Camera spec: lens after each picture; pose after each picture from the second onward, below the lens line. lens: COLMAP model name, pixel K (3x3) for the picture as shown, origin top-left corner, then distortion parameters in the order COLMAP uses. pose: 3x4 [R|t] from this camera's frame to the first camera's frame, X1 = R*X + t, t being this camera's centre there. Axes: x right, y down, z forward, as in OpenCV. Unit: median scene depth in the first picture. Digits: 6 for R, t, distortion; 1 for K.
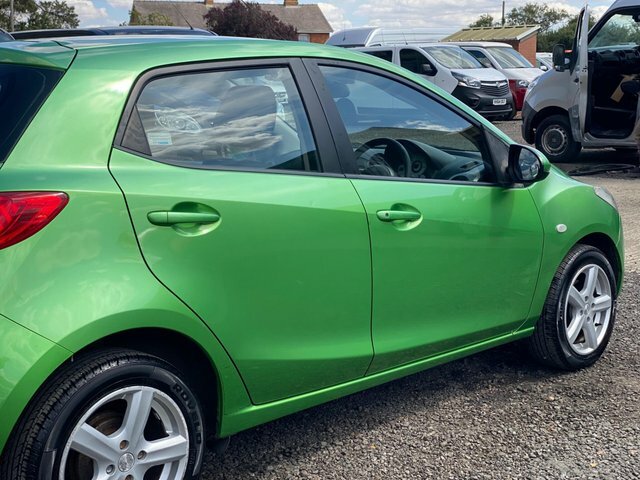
lens RADIAL K [[949.4, 0, 316.0], [0, 949.4, 239.2], [0, 0, 1]] dist [0.113104, 0.000000]
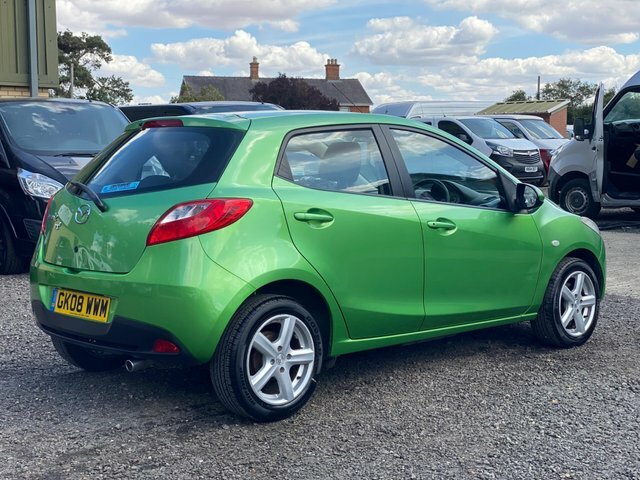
lens RADIAL K [[949.4, 0, 316.0], [0, 949.4, 233.3], [0, 0, 1]] dist [0.113104, 0.000000]
pose [[0.999205, 0.007285, -0.039190, -0.056168], [-0.010380, 0.996791, -0.079369, 0.113446], [0.038486, 0.079713, 0.996075, -0.546703]]
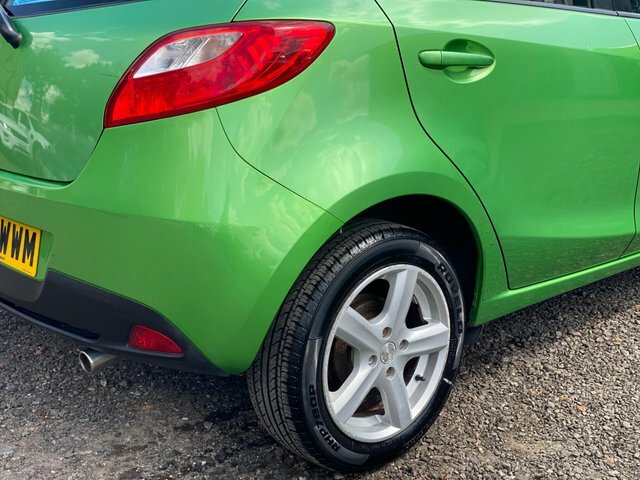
lens RADIAL K [[949.4, 0, 320.1], [0, 949.4, 235.6], [0, 0, 1]] dist [0.113104, 0.000000]
pose [[0.997935, 0.020734, -0.060795, -0.165202], [-0.012956, 0.991991, 0.125639, 0.020768], [0.062913, -0.124592, 0.990212, 0.144232]]
